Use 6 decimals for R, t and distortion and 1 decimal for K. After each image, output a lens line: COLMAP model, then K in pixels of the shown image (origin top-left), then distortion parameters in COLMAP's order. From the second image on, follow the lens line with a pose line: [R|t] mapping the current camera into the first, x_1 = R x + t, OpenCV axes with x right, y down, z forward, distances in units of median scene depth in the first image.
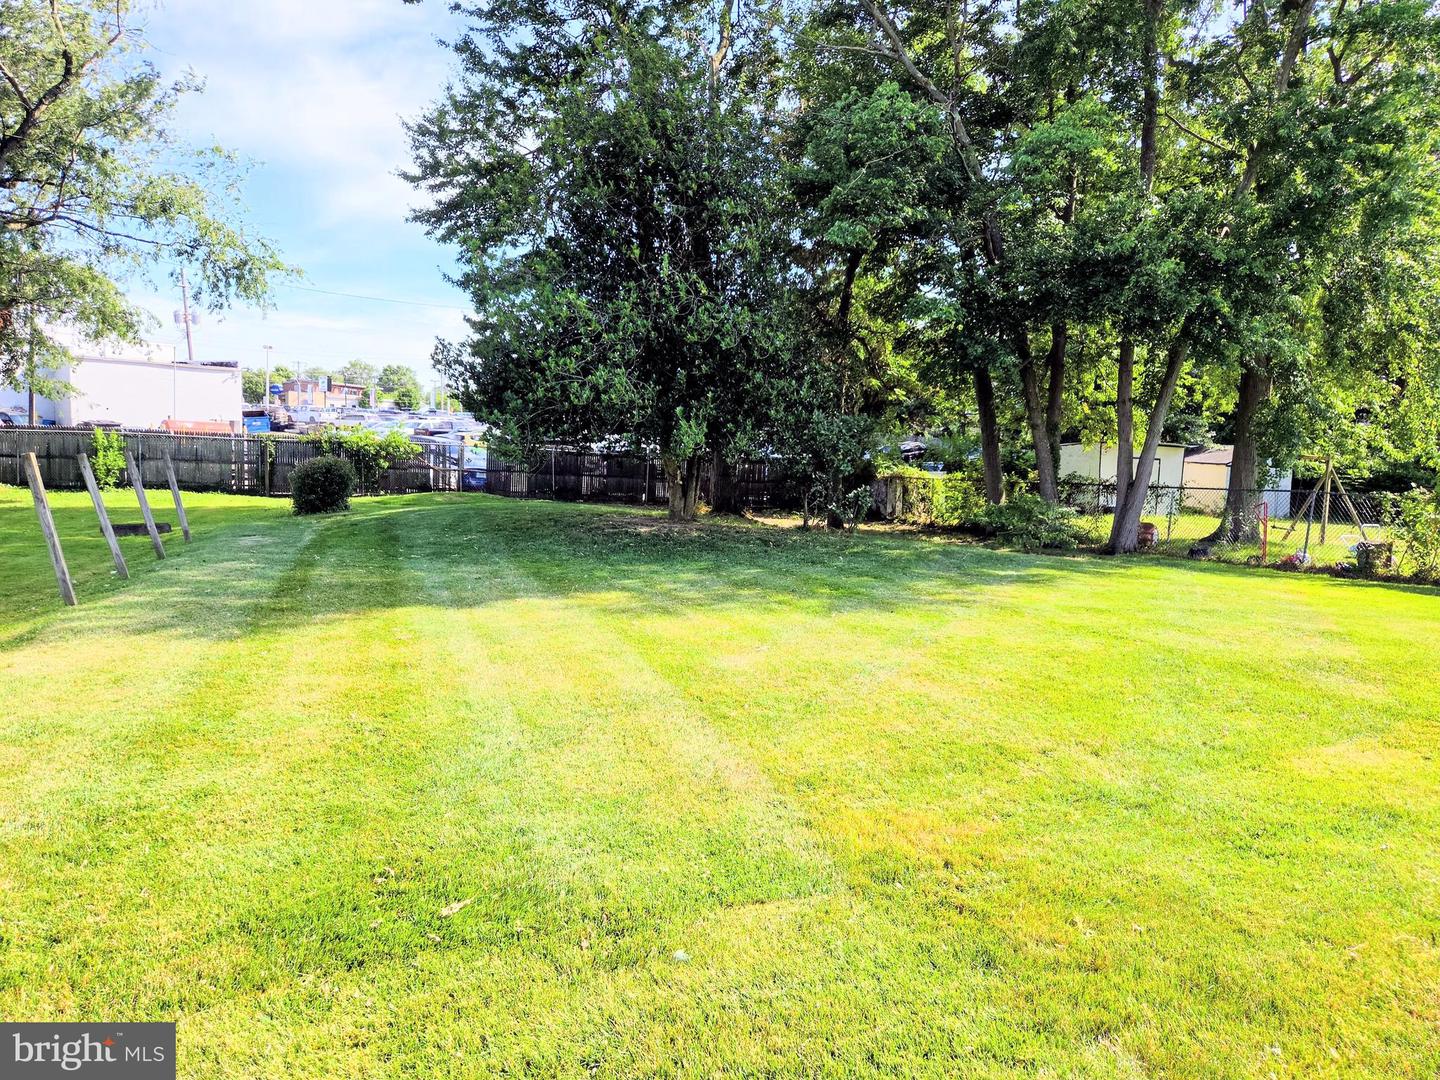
lens RADIAL K [[948.9, 0, 720.0], [0, 948.9, 540.0], [0, 0, 1]] dist [0.069988, 0.000531]
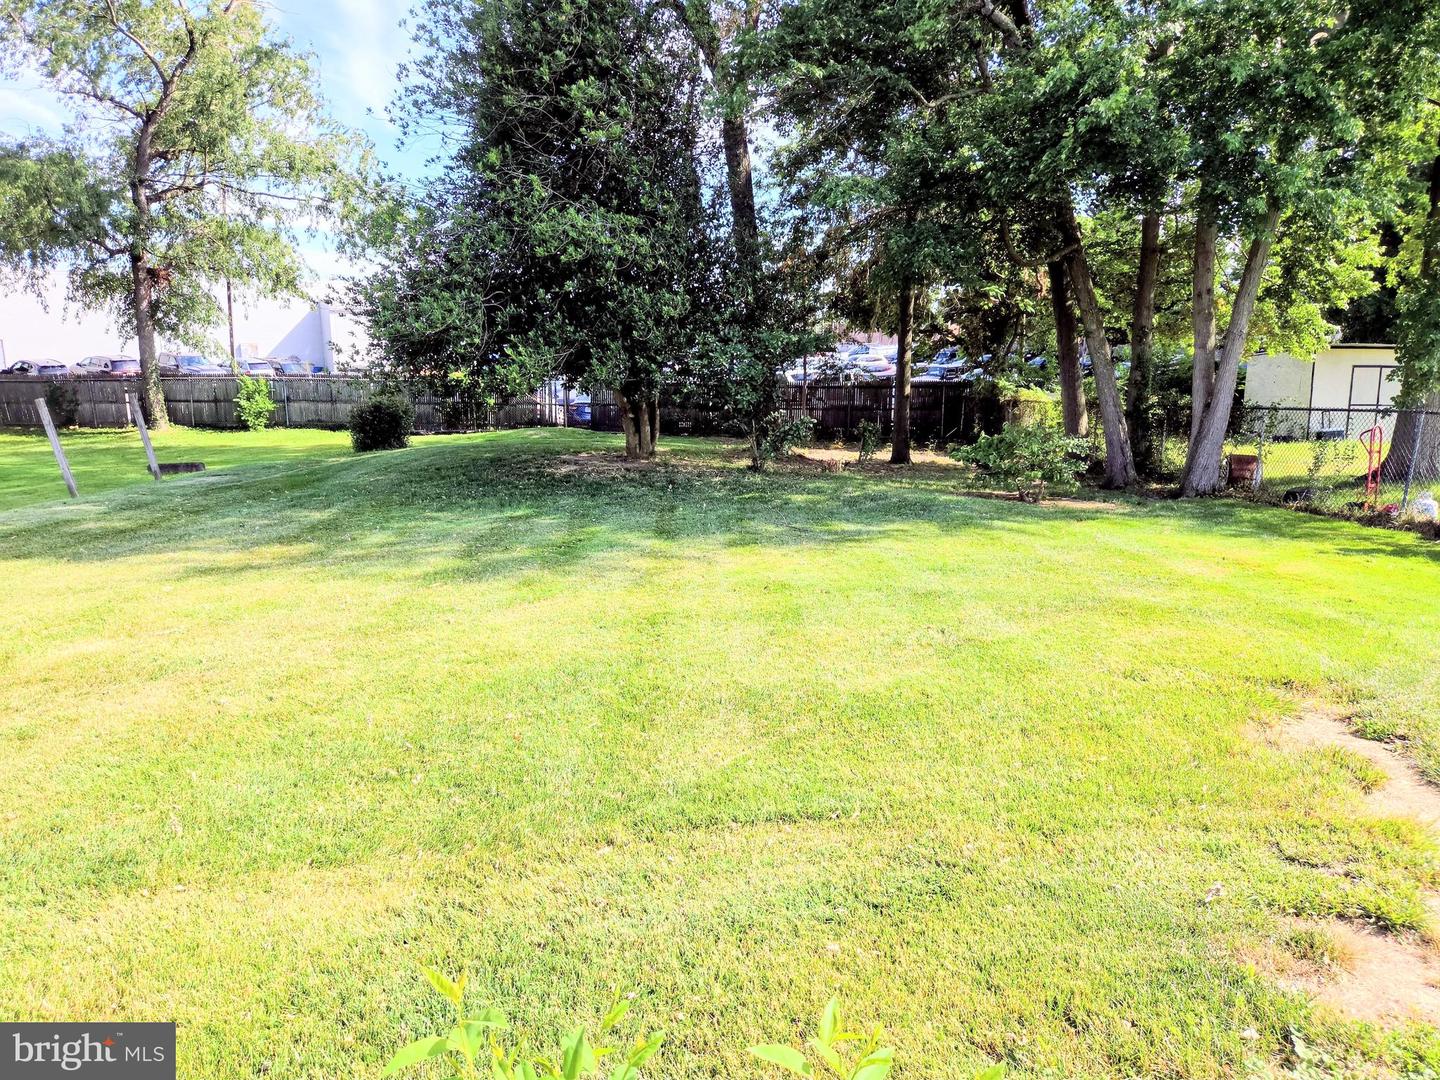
lens RADIAL K [[948.9, 0, 720.0], [0, 948.9, 540.0], [0, 0, 1]] dist [0.069988, 0.000531]
pose [[0.941292, 0.025962, -0.336594, 0.285923], [-0.001579, 0.997366, 0.072512, -0.006332], [0.337590, -0.067723, 0.938854, 0.135258]]
